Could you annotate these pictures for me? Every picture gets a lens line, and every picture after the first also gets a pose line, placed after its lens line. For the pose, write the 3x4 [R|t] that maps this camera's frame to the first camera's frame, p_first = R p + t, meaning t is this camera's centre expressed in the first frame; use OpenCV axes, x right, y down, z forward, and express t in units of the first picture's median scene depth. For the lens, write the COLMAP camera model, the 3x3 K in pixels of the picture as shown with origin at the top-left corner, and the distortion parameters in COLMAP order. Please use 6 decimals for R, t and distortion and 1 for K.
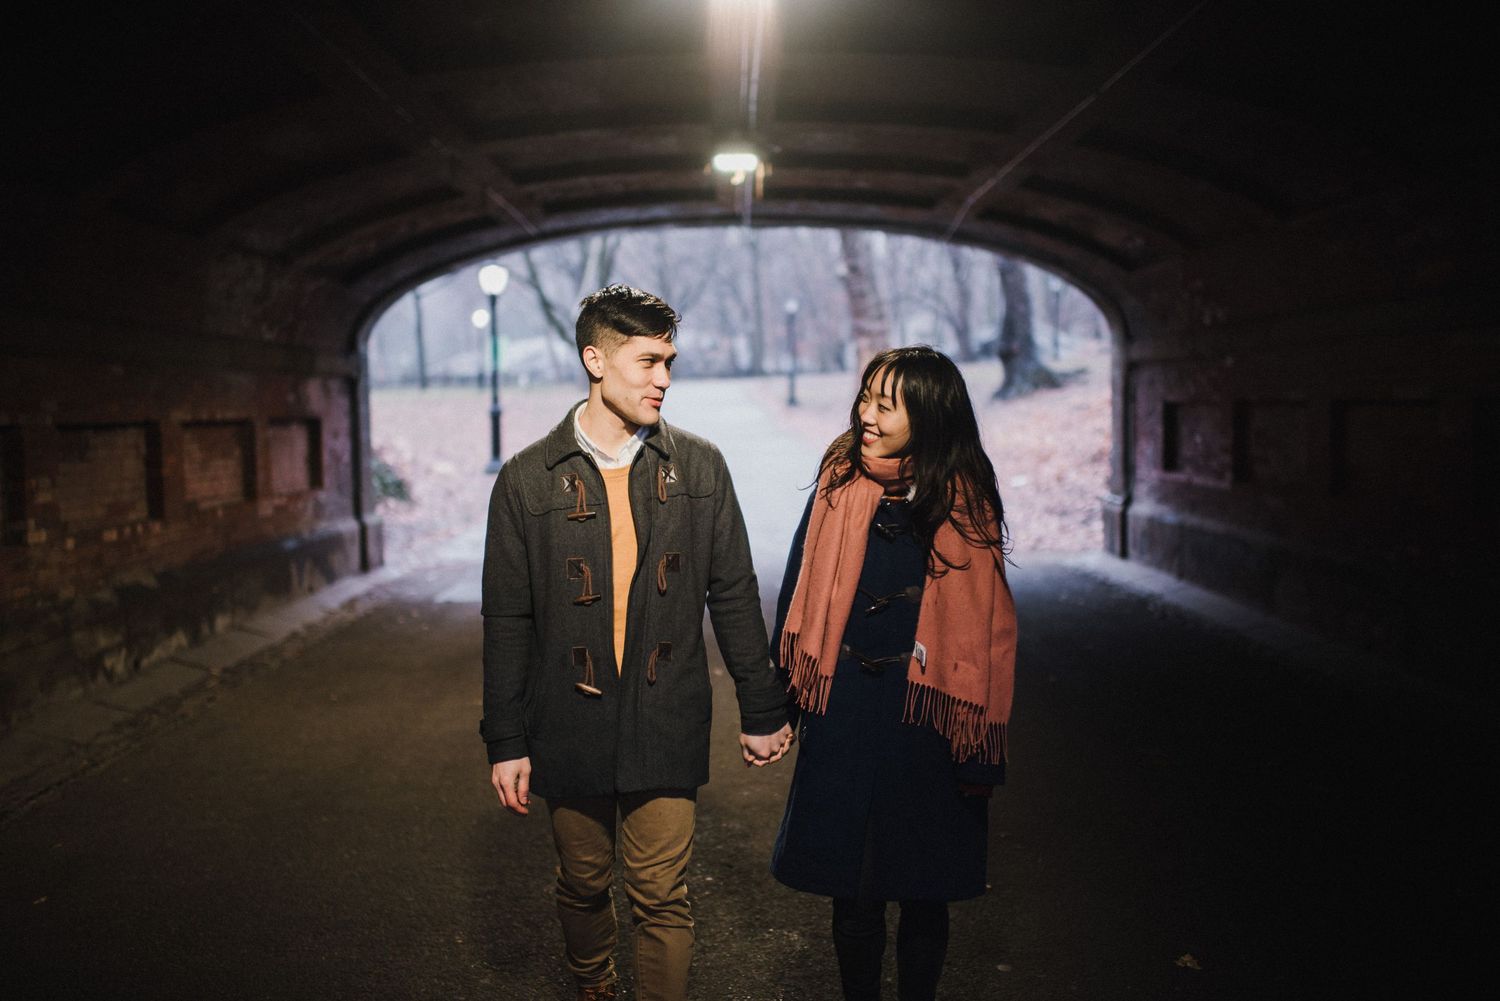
lens RADIAL K [[1508.9, 0, 750.0], [0, 1508.9, 500.5], [0, 0, 1]] dist [-0.115938, 0.143717]
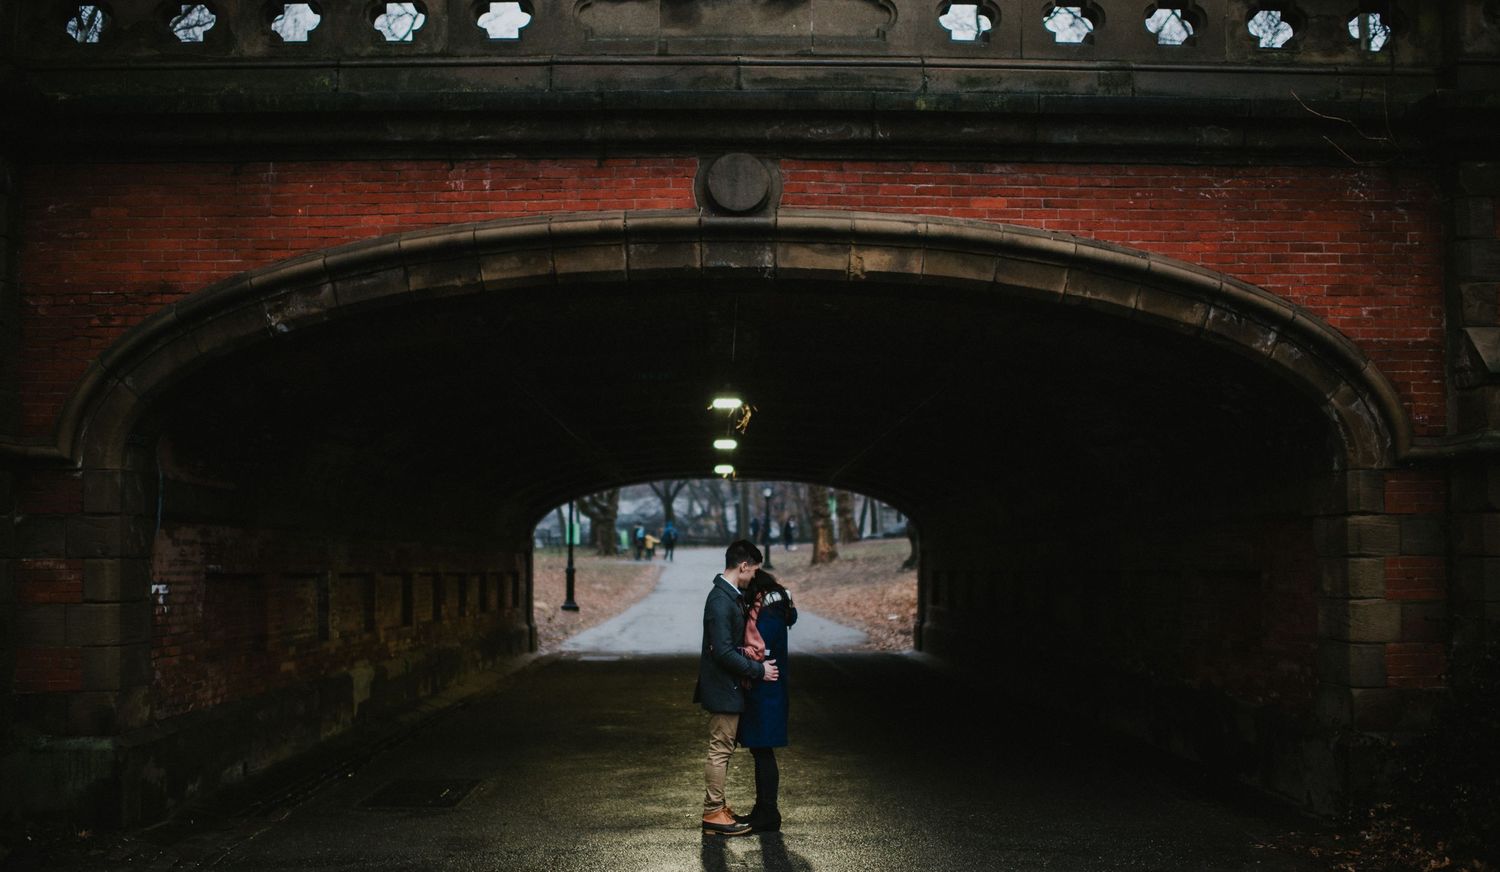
lens RADIAL K [[1516.5, 0, 750.0], [0, 1516.5, 436.0], [0, 0, 1]] dist [-0.000034, -0.000070]
pose [[0.999853, 0.016144, 0.005802, 0.012916], [-0.015098, 0.988704, -0.149118, 0.060016], [-0.008143, 0.149008, 0.988802, -0.994735]]
